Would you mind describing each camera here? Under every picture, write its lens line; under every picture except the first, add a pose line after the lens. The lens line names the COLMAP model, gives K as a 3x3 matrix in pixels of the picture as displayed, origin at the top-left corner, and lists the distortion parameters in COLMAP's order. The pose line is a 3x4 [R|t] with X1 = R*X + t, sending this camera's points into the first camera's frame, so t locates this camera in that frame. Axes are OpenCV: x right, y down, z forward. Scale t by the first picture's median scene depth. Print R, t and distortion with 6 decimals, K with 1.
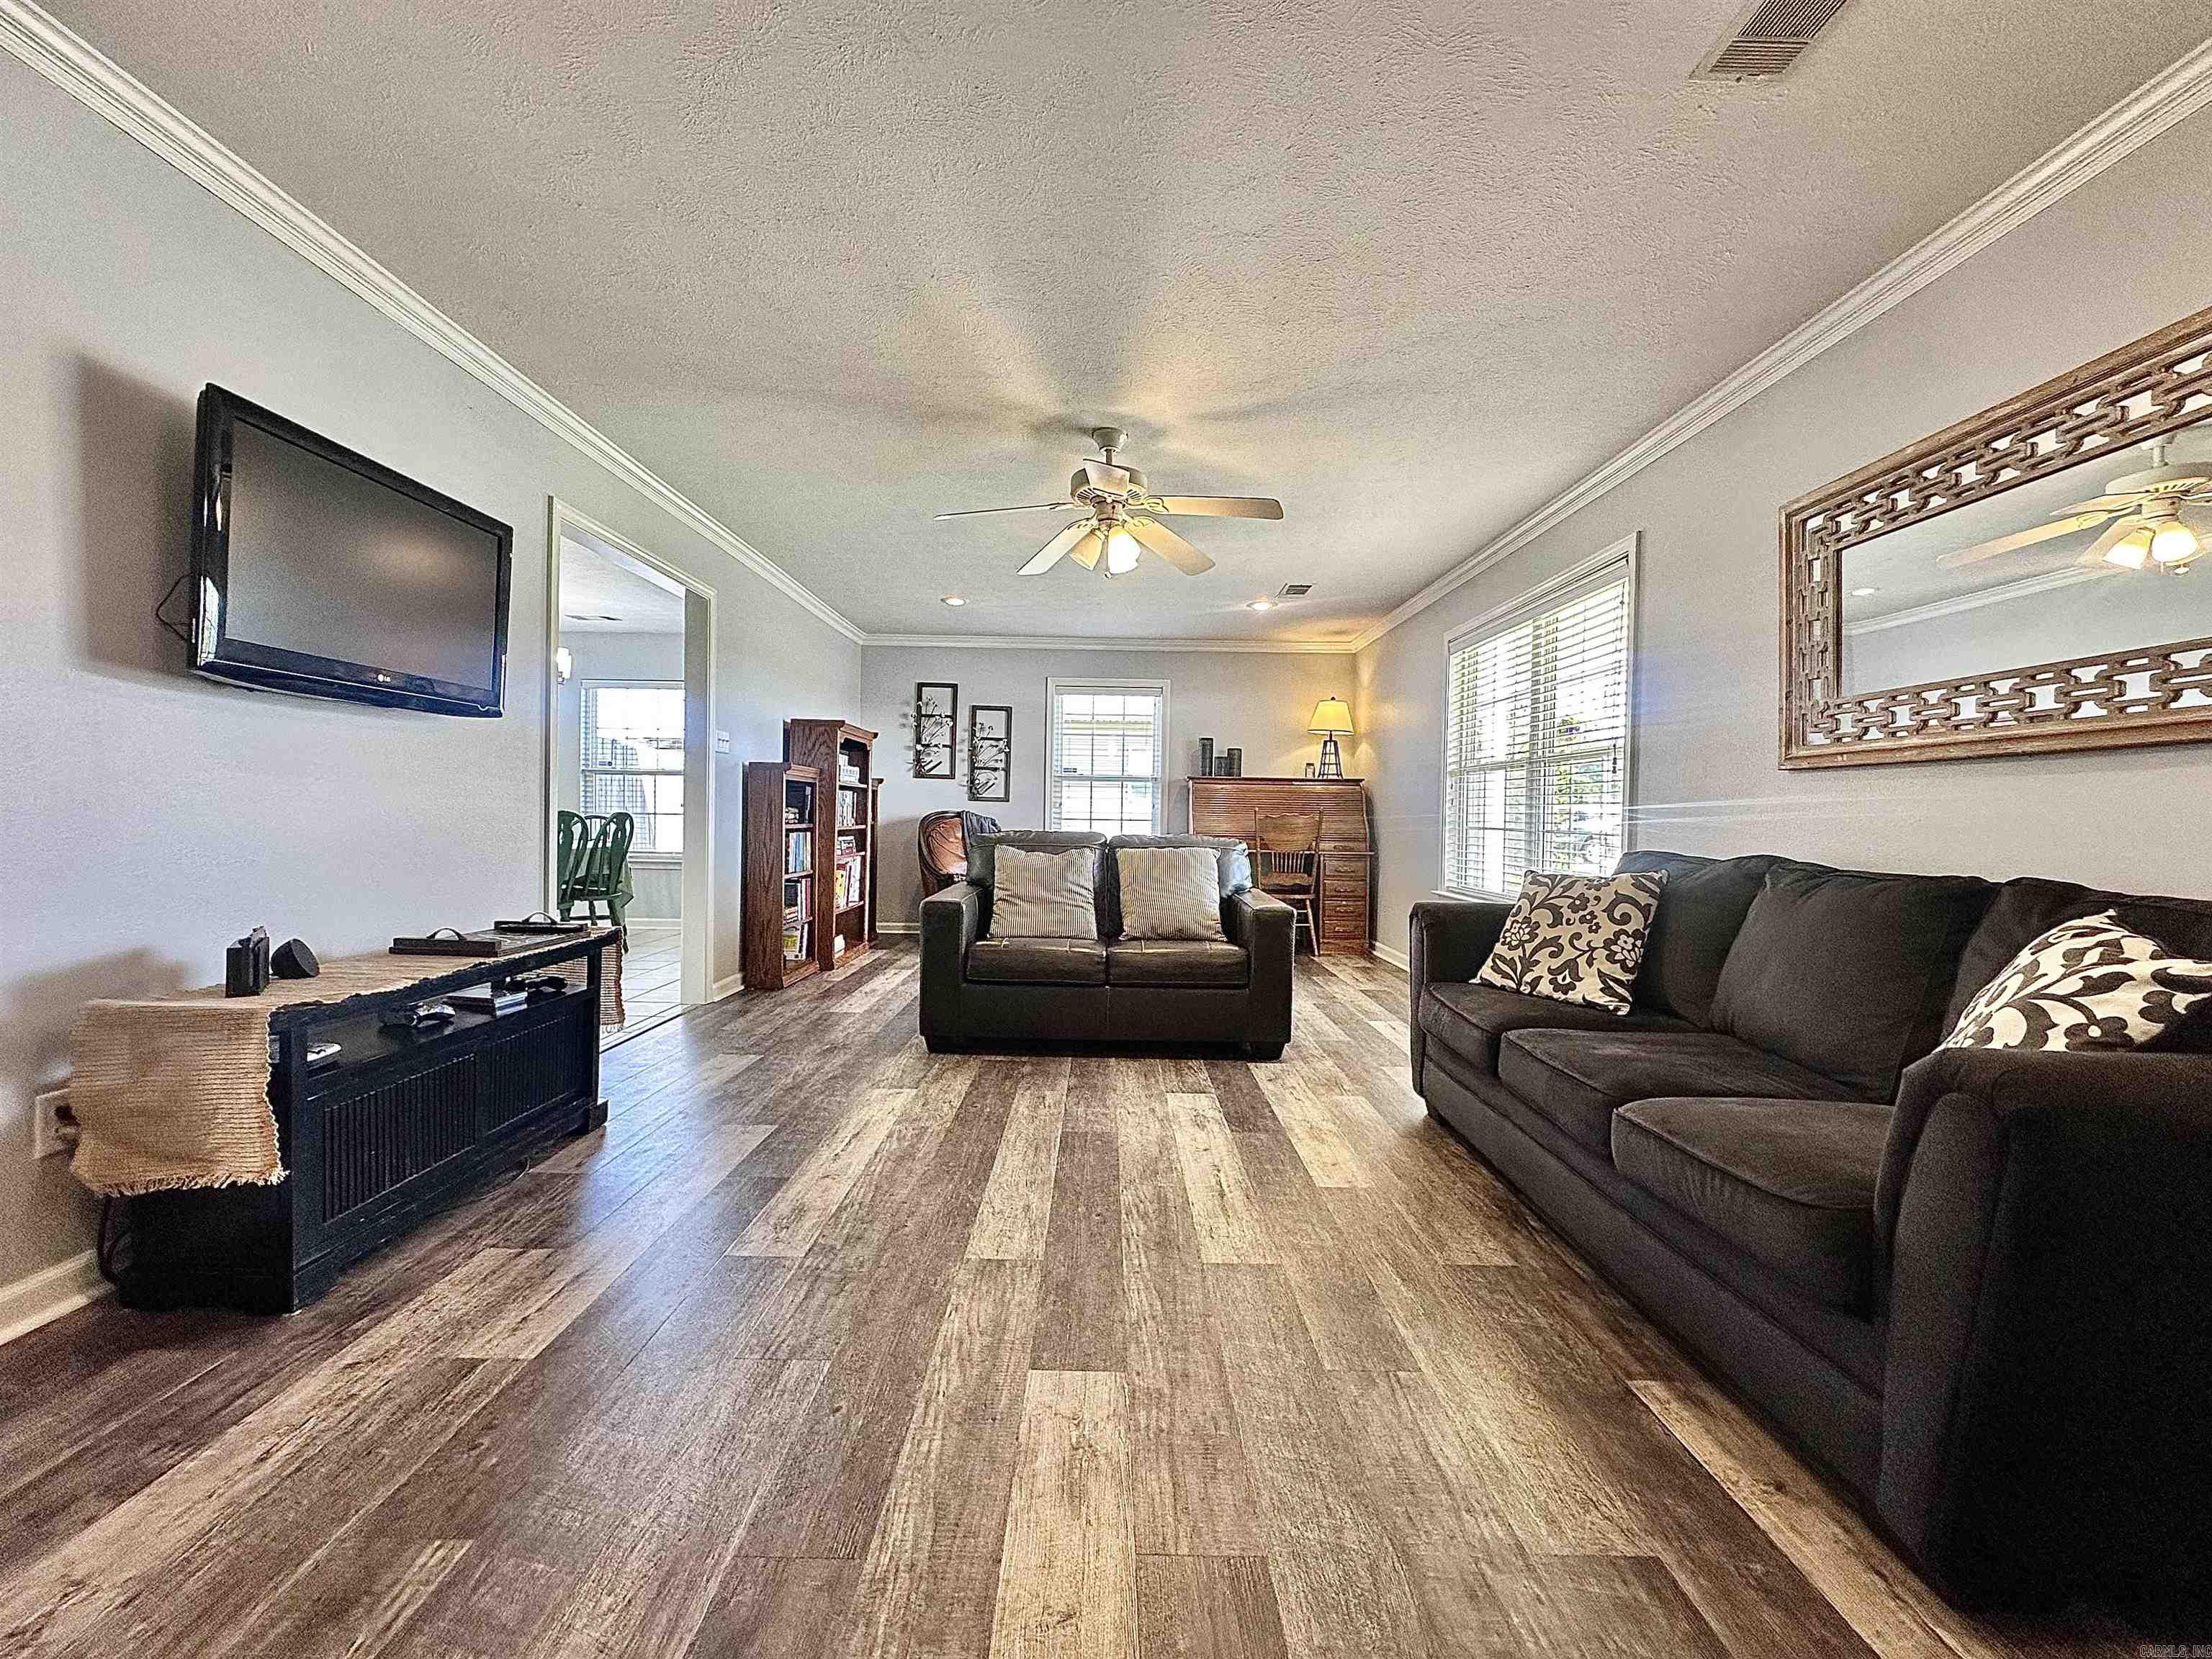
lens RADIAL K [[883.1, 0, 1105.2], [0, 883.1, 828.2], [0, 0, 1]] dist [-0.002041, 0.000085]
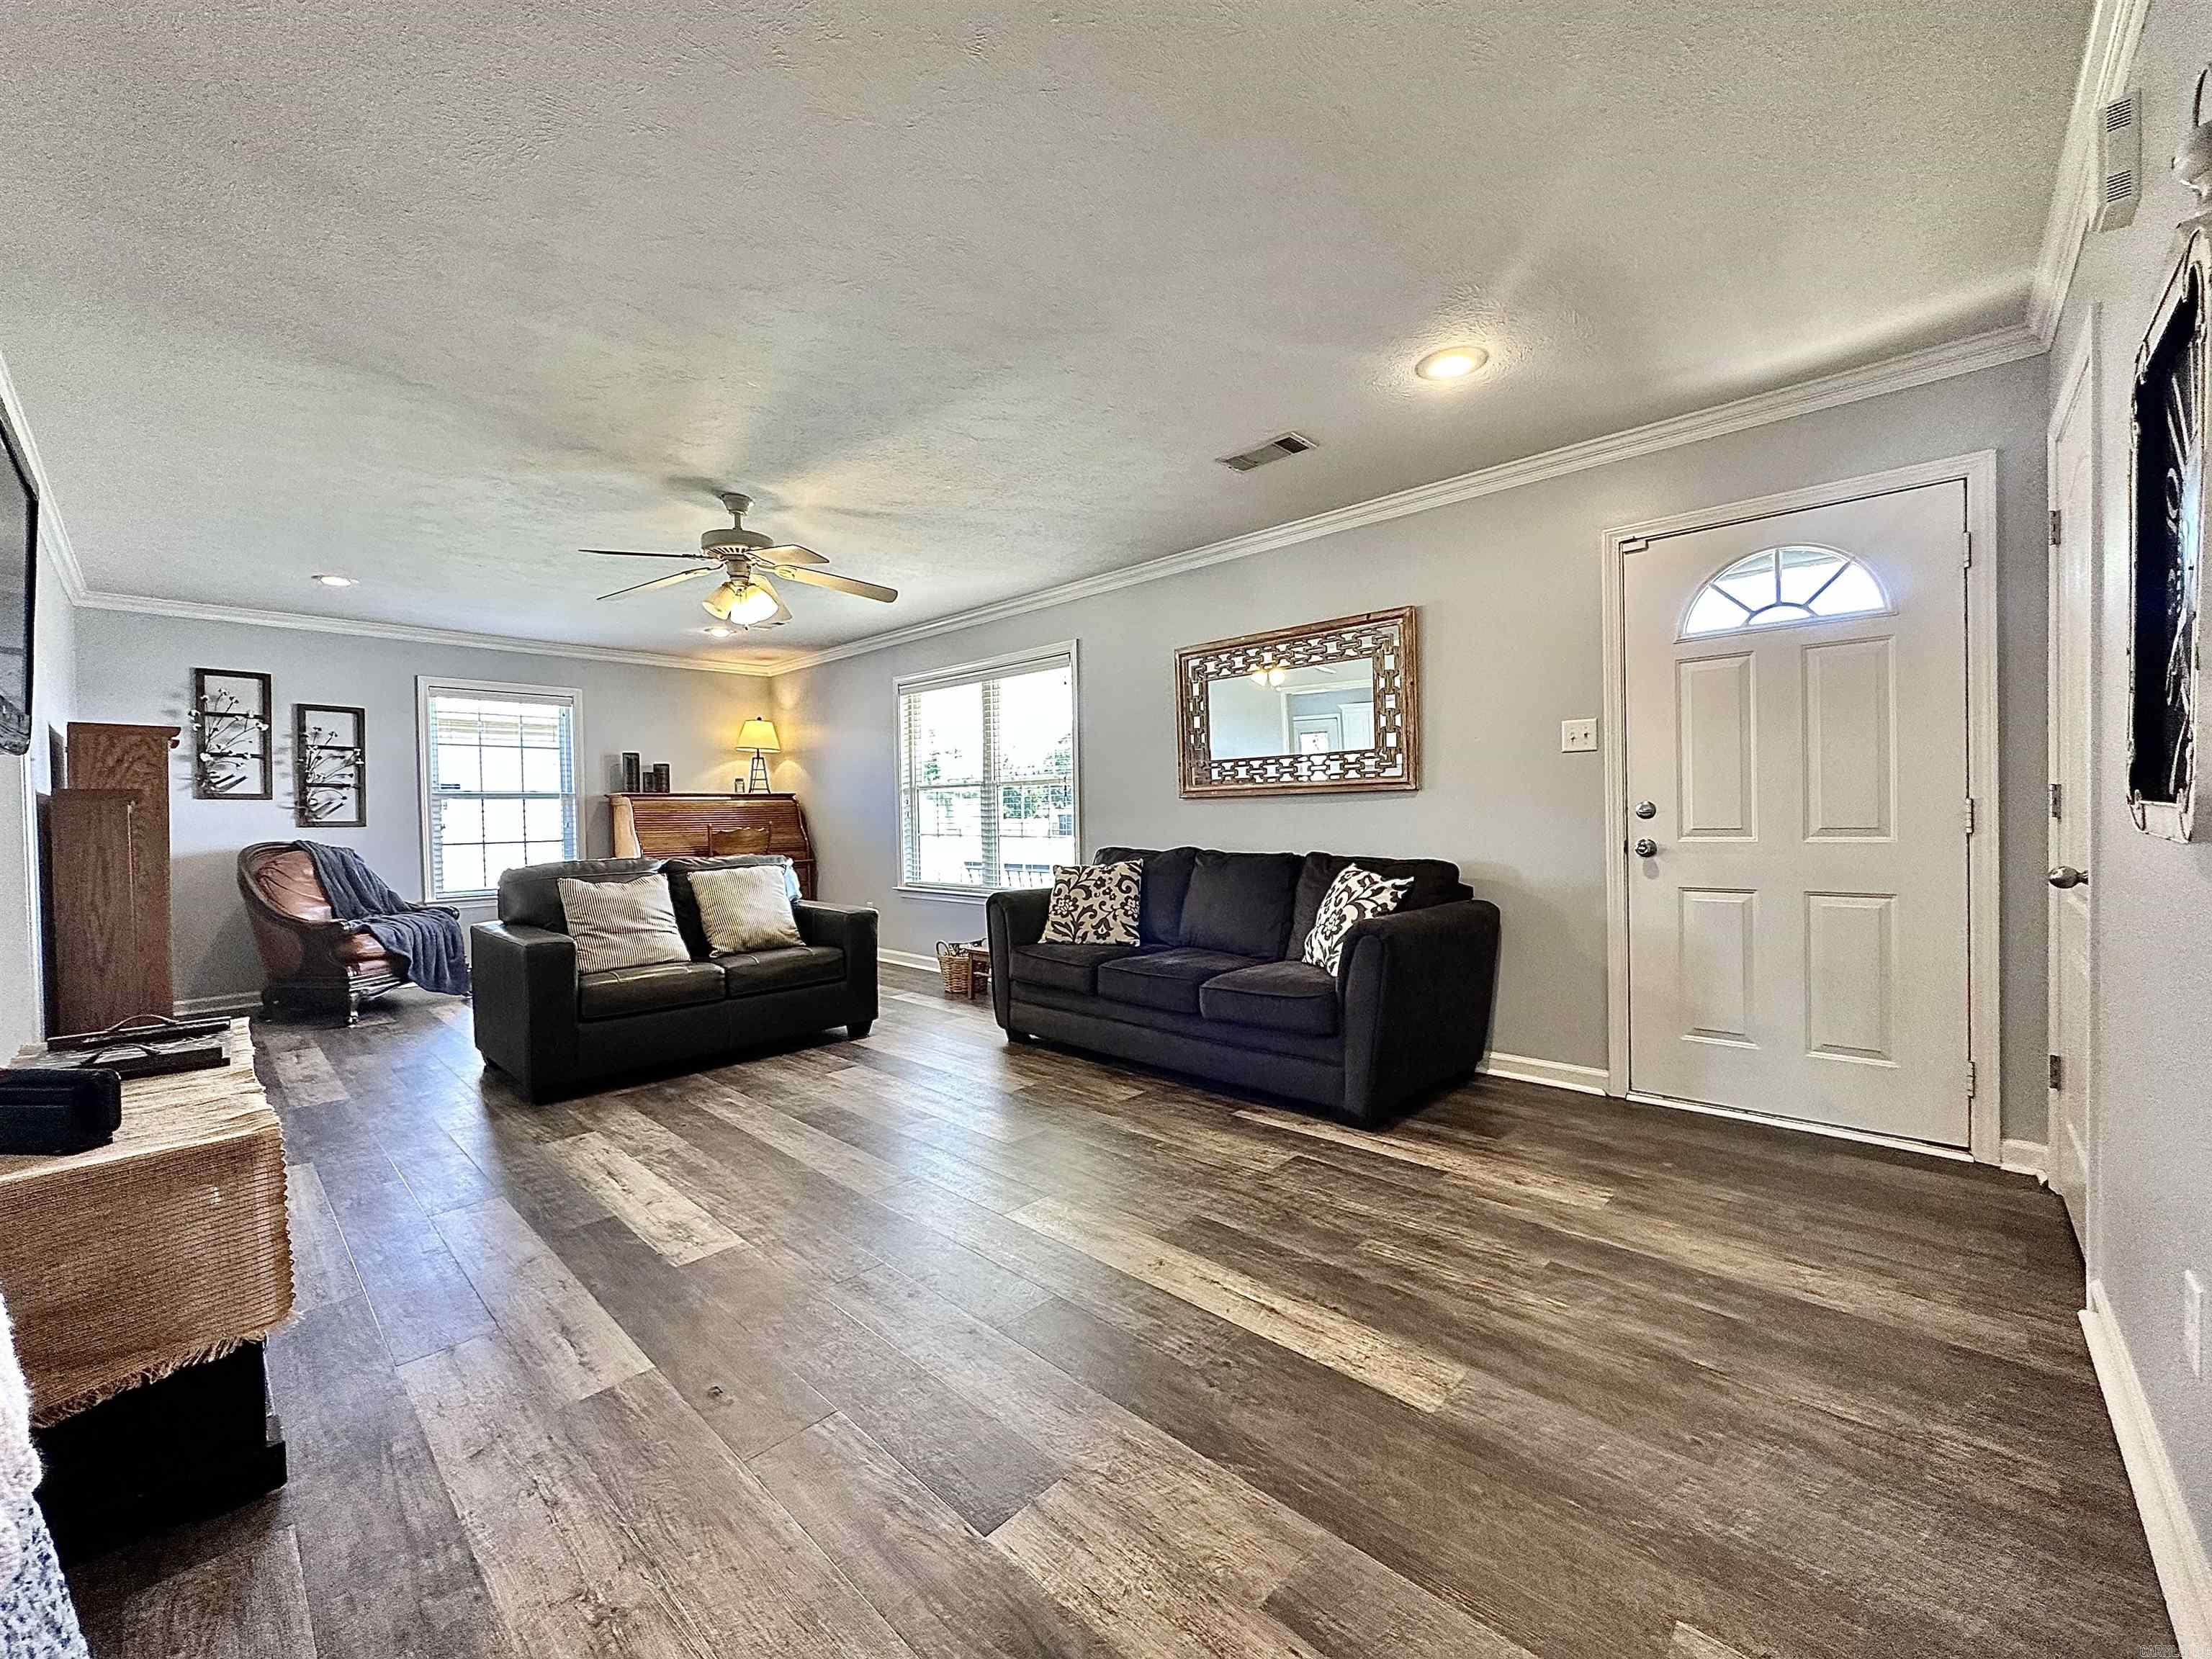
lens RADIAL K [[883.1, 0, 1104.5], [0, 883.1, 828.9], [0, 0, 1]] dist [-0.002041, 0.000085]
pose [[0.689022, -0.042589, 0.723488, -0.501013], [0.040783, 0.998969, 0.019965, -0.036293], [-0.723592, 0.015749, 0.690048, -0.091695]]
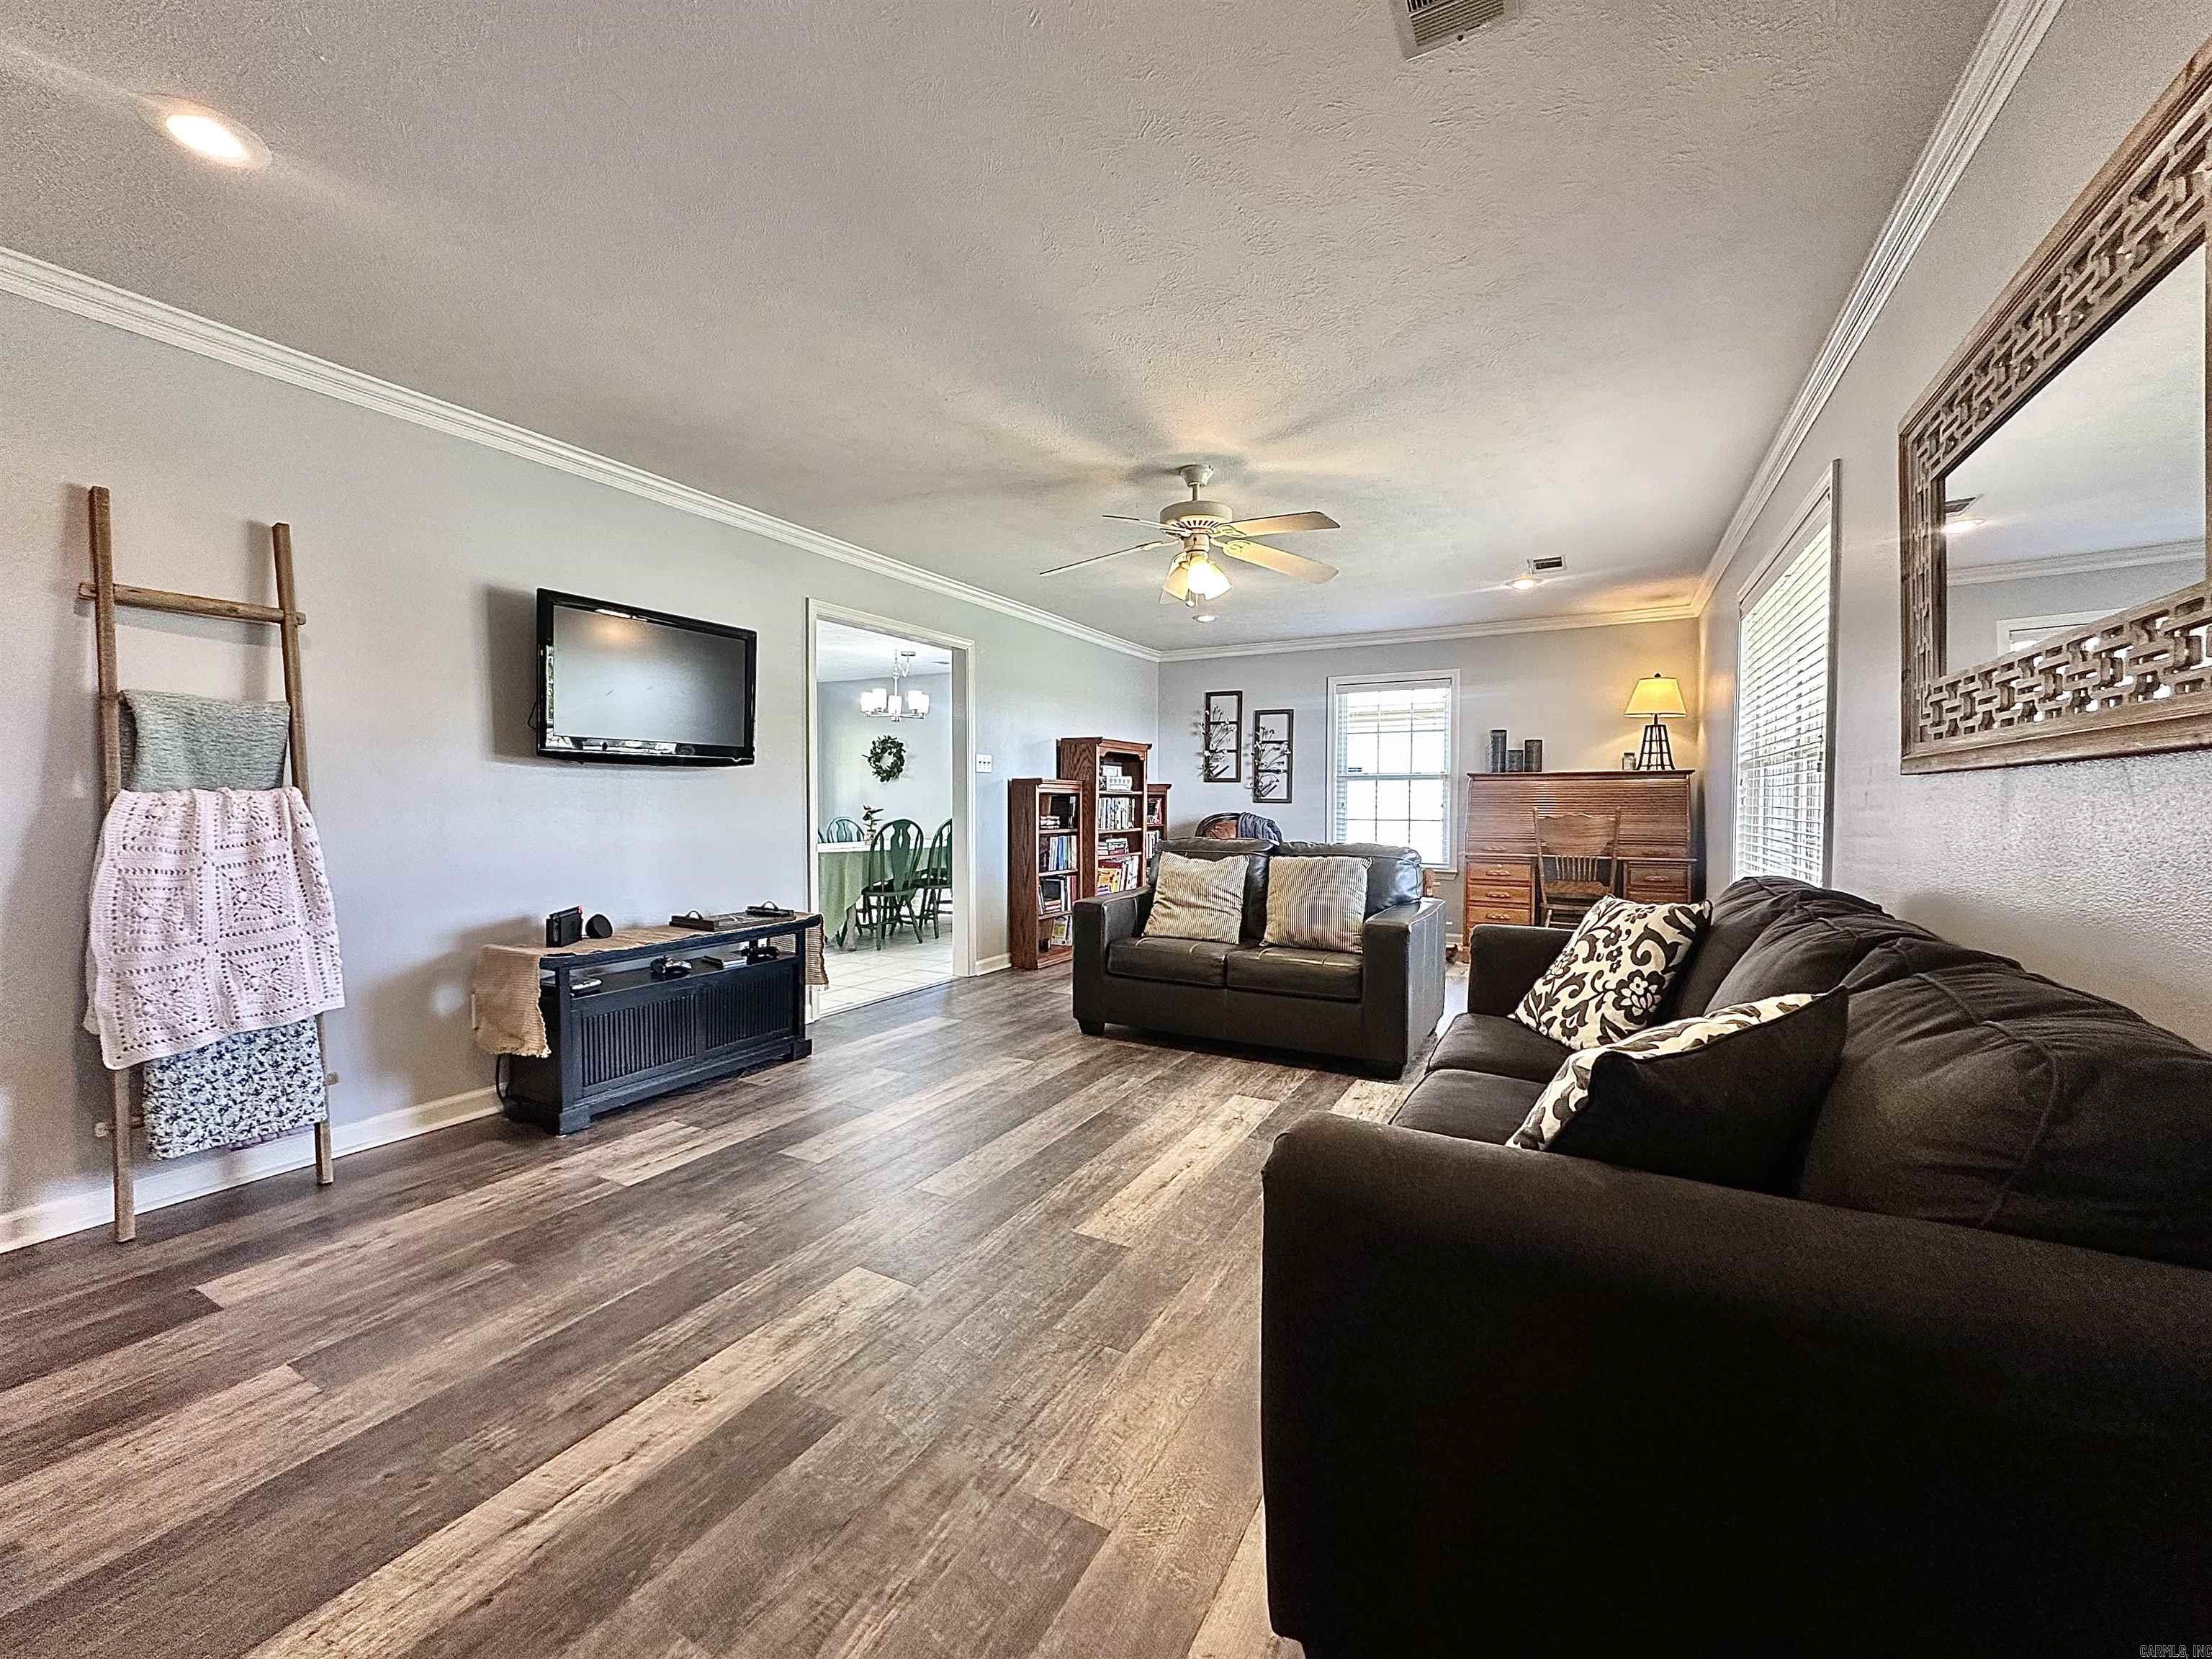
lens RADIAL K [[883.1, 0, 1105.2], [0, 883.1, 827.7], [0, 0, 1]] dist [-0.002041, 0.000085]
pose [[0.877116, -0.001912, -0.480275, 0.423400], [0.006801, 0.999941, 0.008440, -0.025522], [0.480231, -0.010669, 0.877077, 0.011312]]
